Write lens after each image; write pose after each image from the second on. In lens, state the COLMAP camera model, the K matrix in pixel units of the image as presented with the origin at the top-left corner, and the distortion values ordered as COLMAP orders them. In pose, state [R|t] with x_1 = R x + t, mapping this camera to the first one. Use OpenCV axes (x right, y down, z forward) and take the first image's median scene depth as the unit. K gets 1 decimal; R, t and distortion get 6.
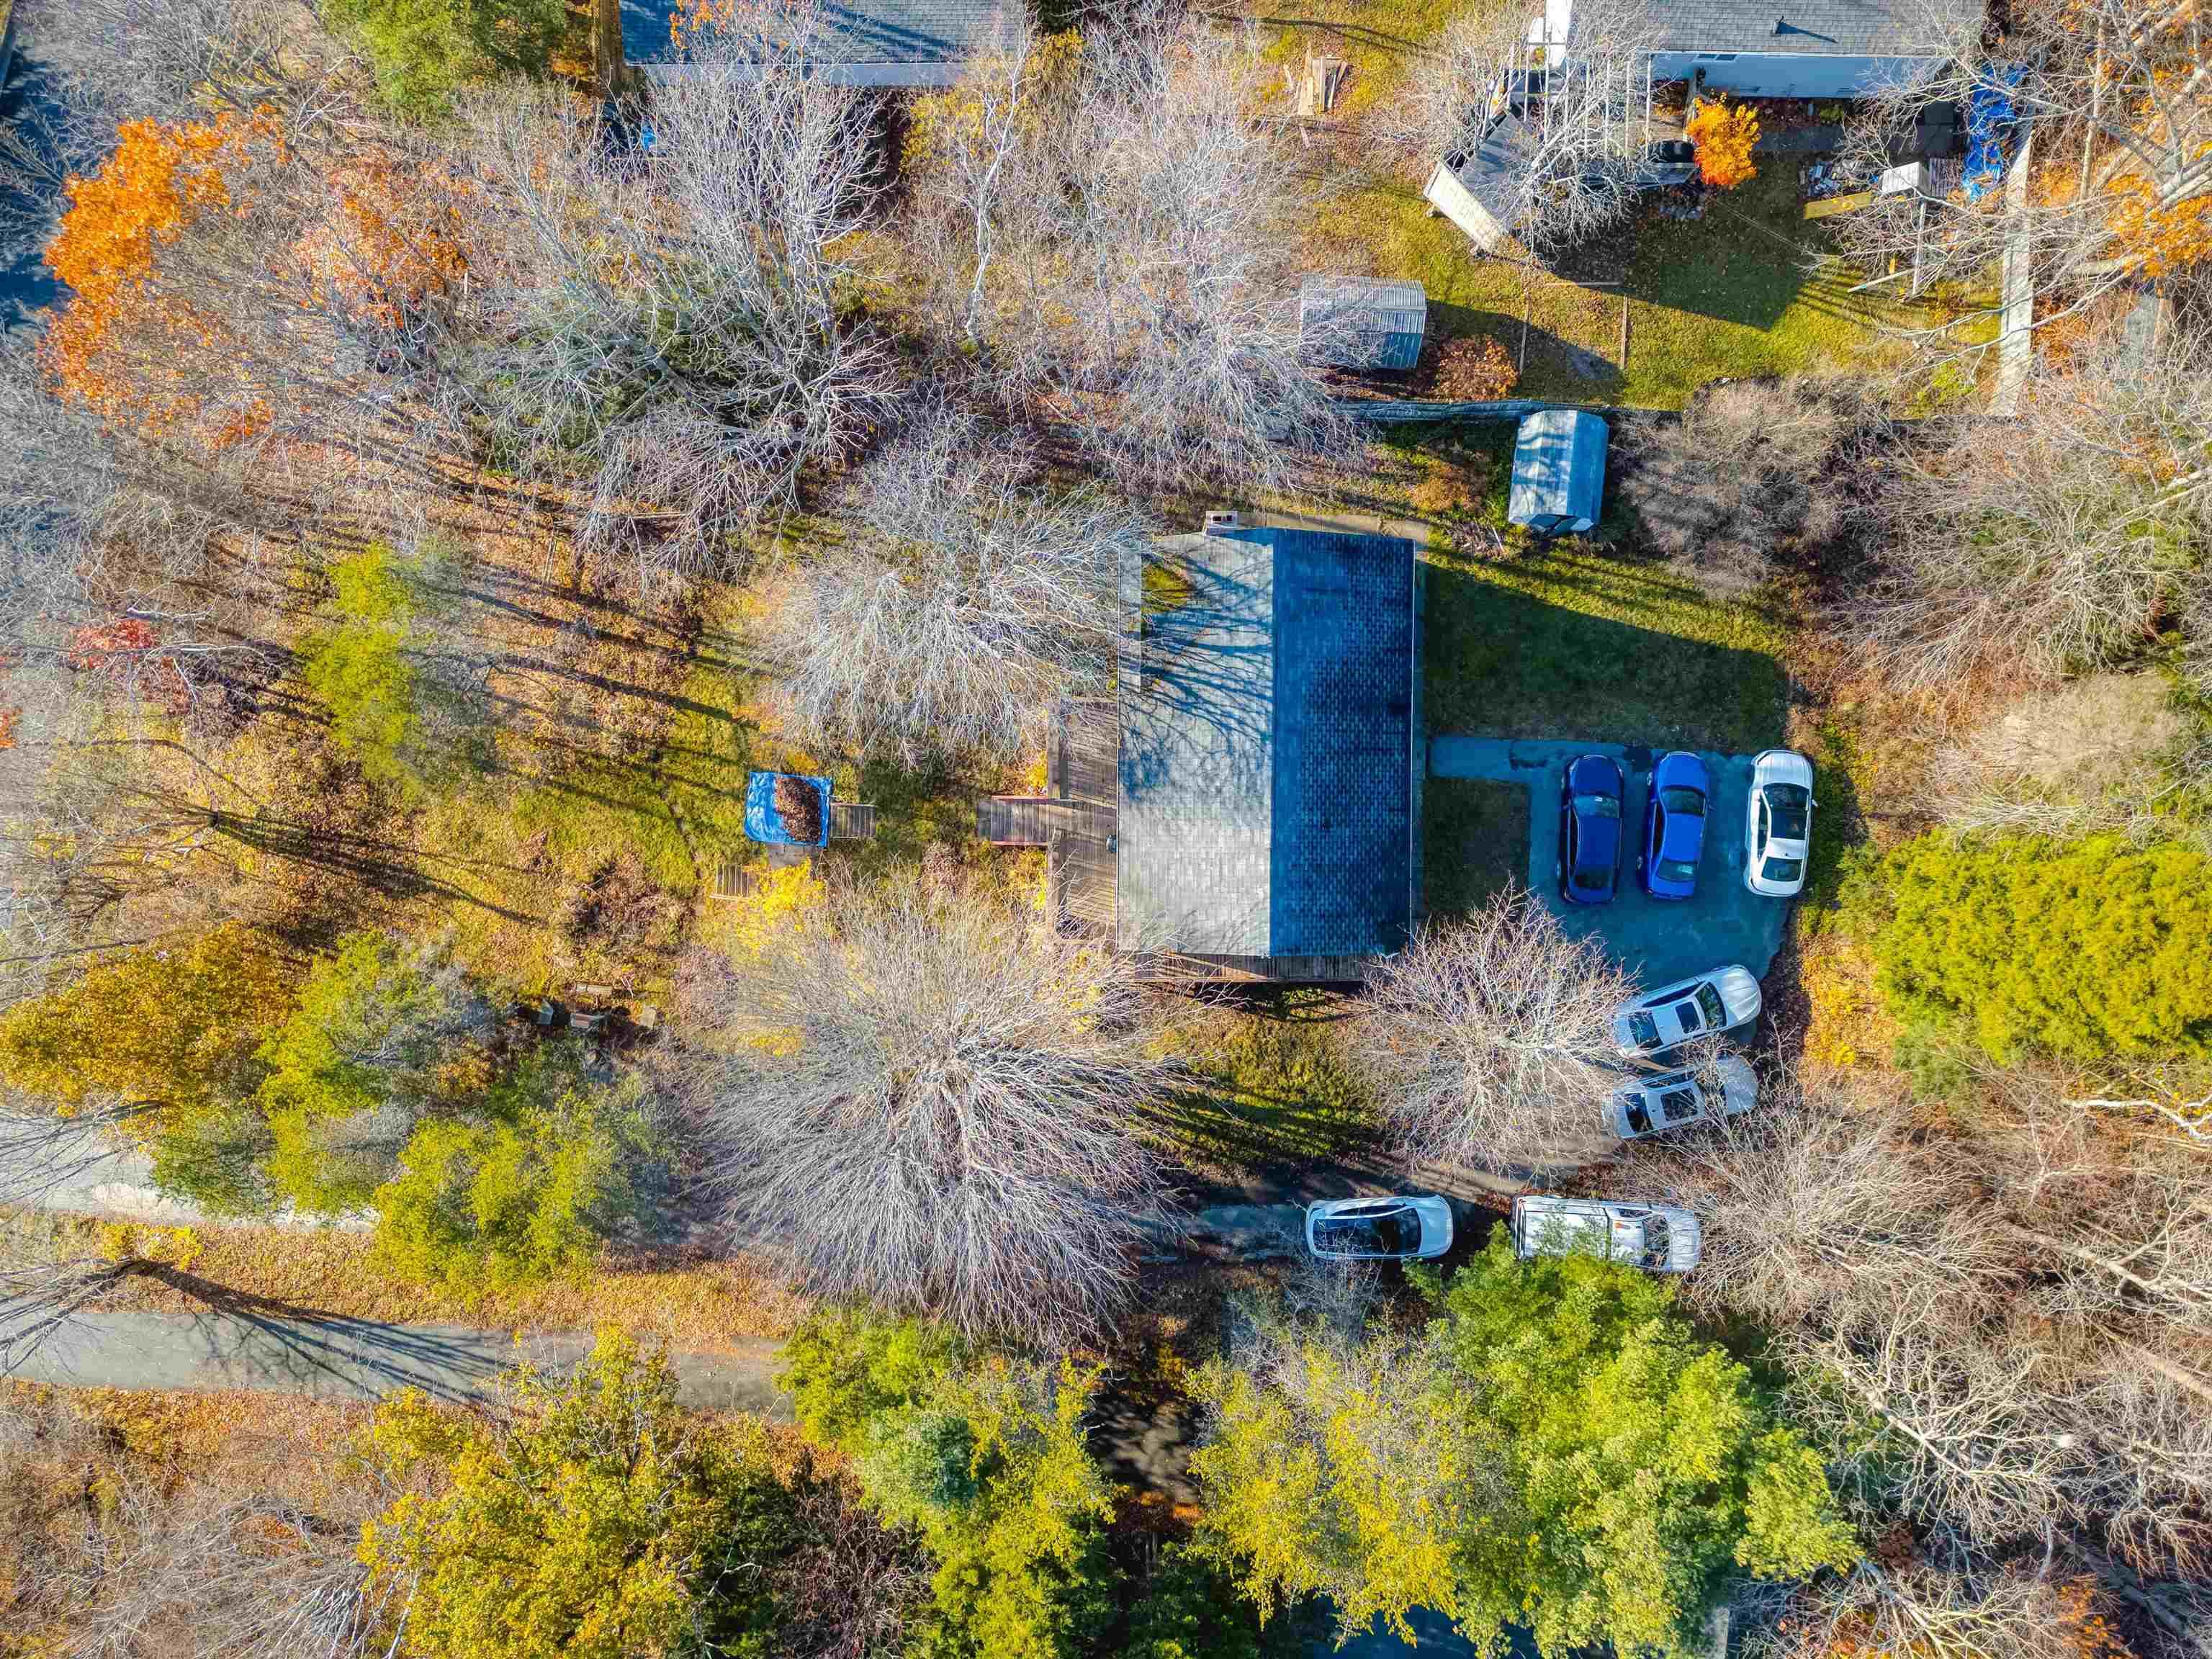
lens RADIAL K [[1545.6, 0, 1095.3], [0, 1545.6, 821.5], [0, 0, 1]] dist [0.102625, -0.098708]
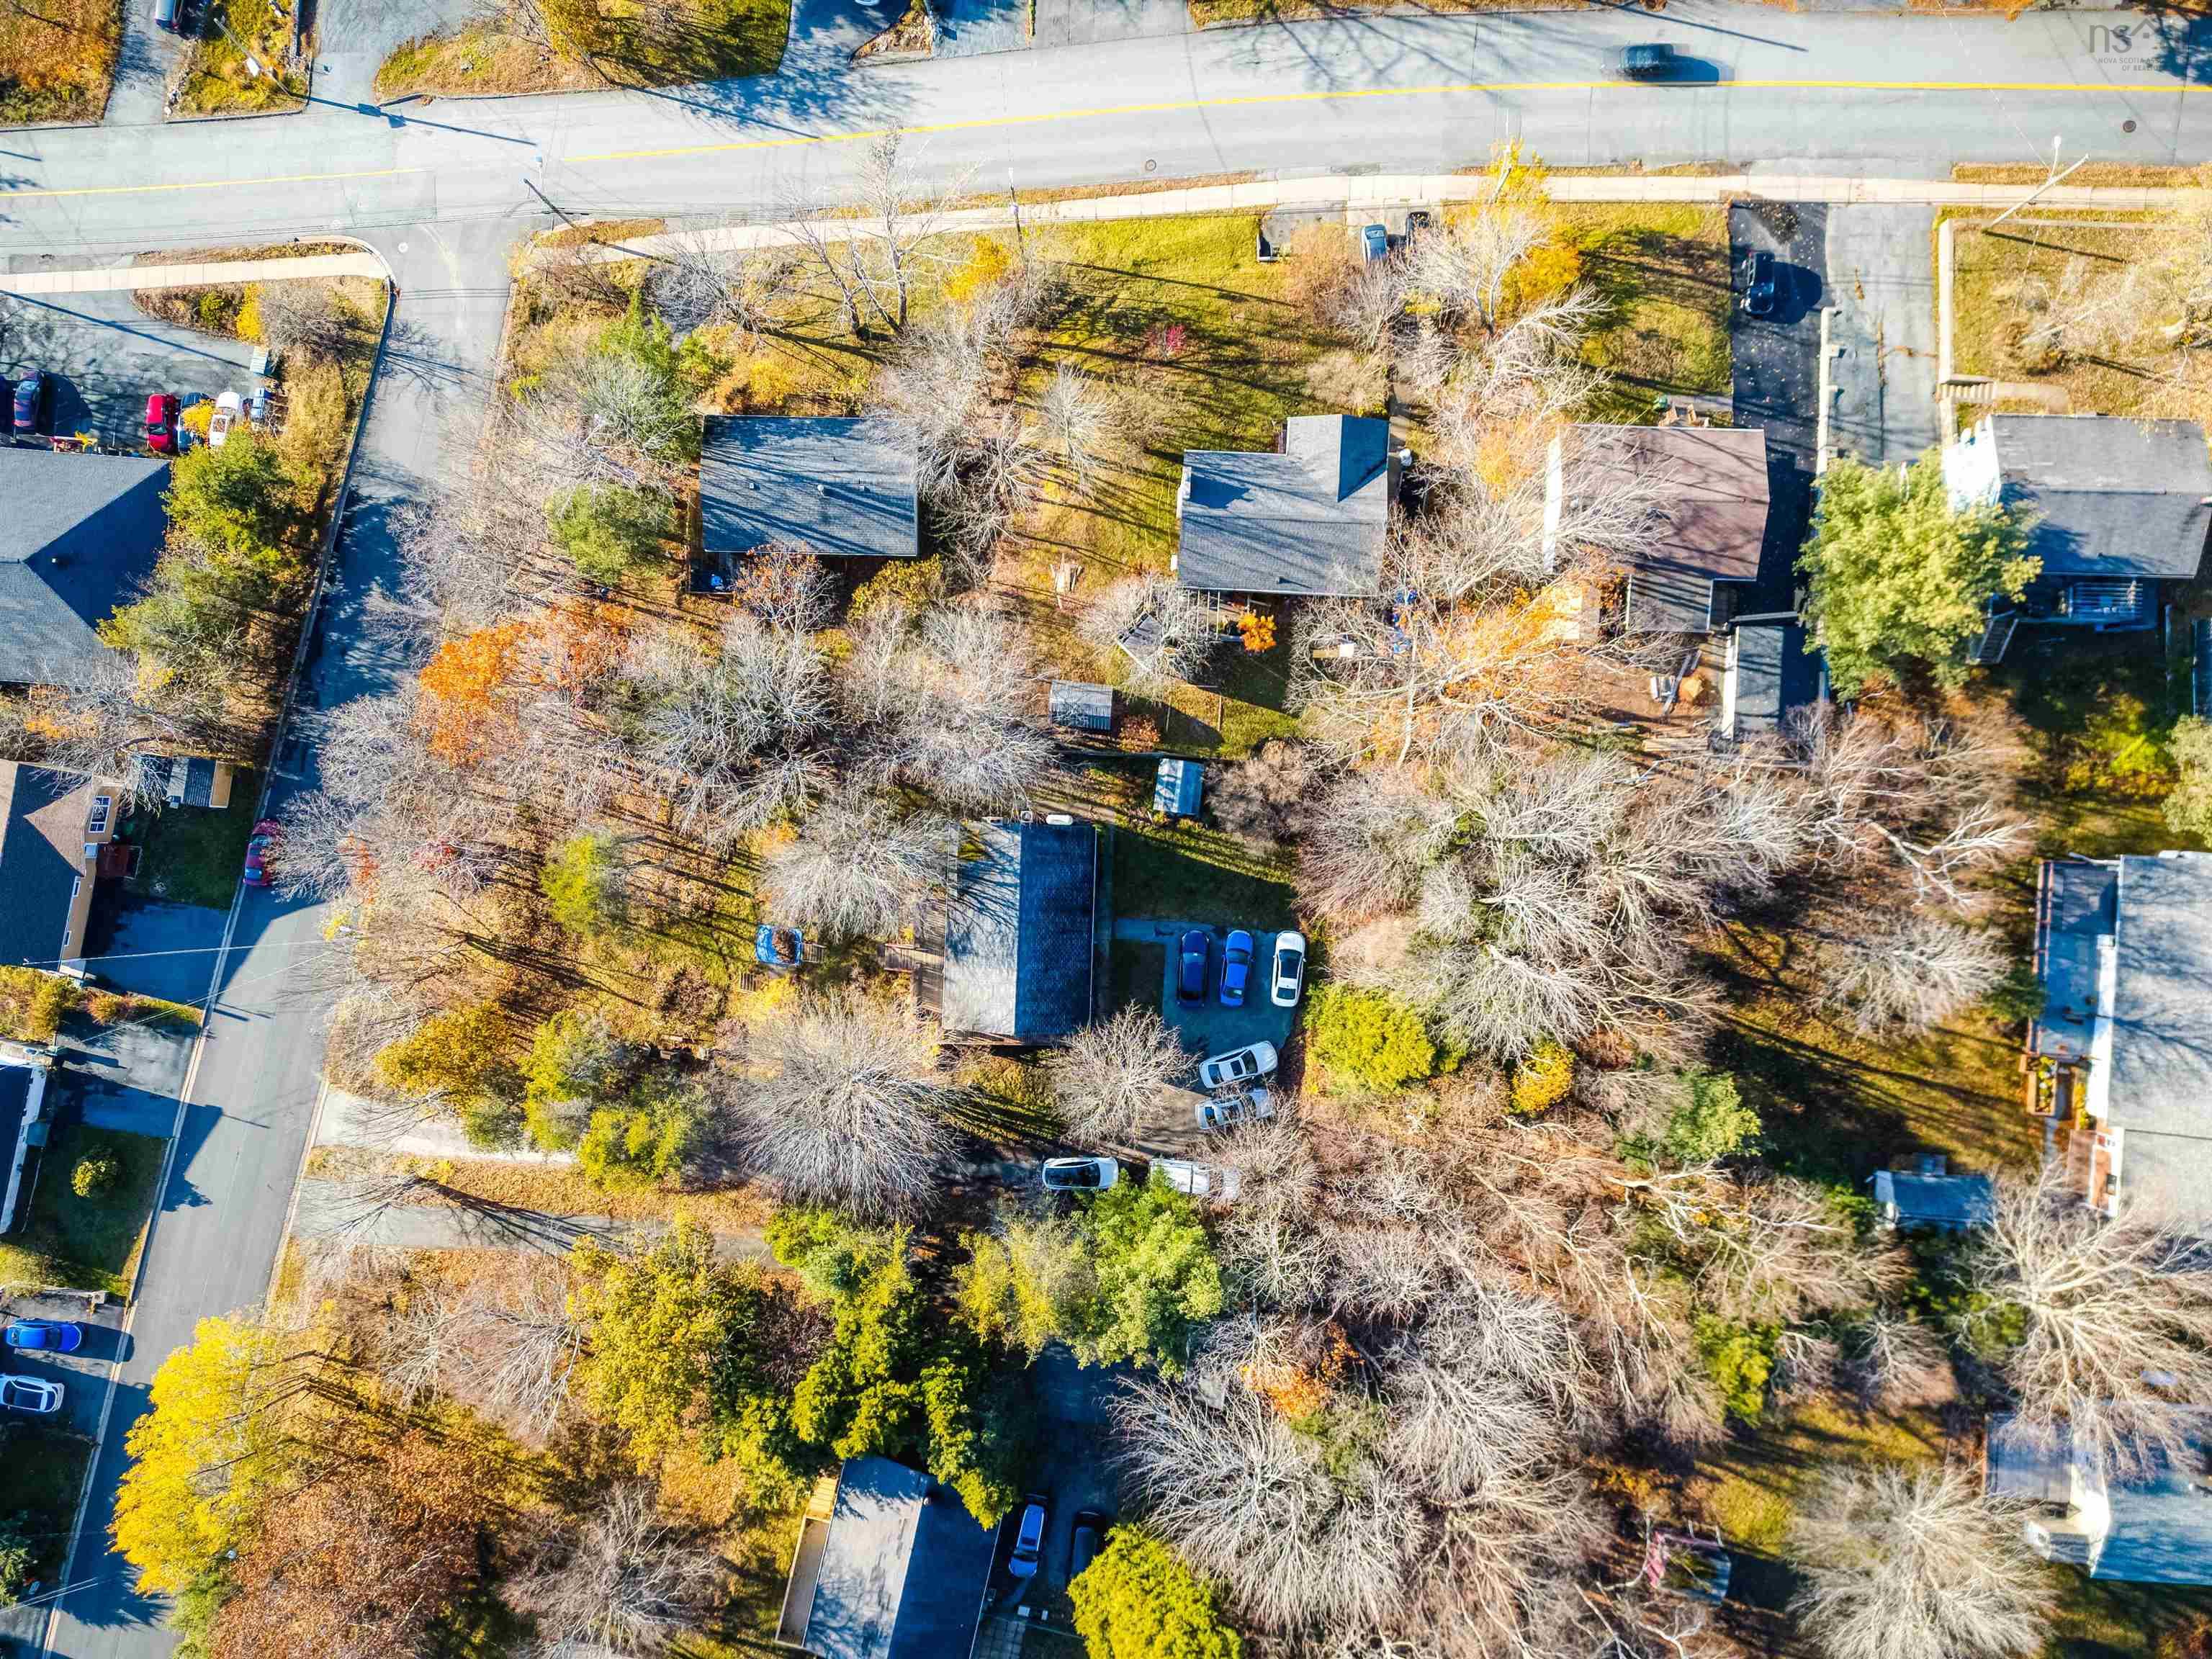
lens RADIAL K [[1545.6, 0, 1095.3], [0, 1545.6, 821.5], [0, 0, 1]] dist [0.102625, -0.098708]
pose [[0.999672, 0.024372, -0.007829, 0.220080], [-0.024399, 0.999697, -0.003323, -0.181897], [0.007745, 0.003512, 0.999964, -0.987176]]
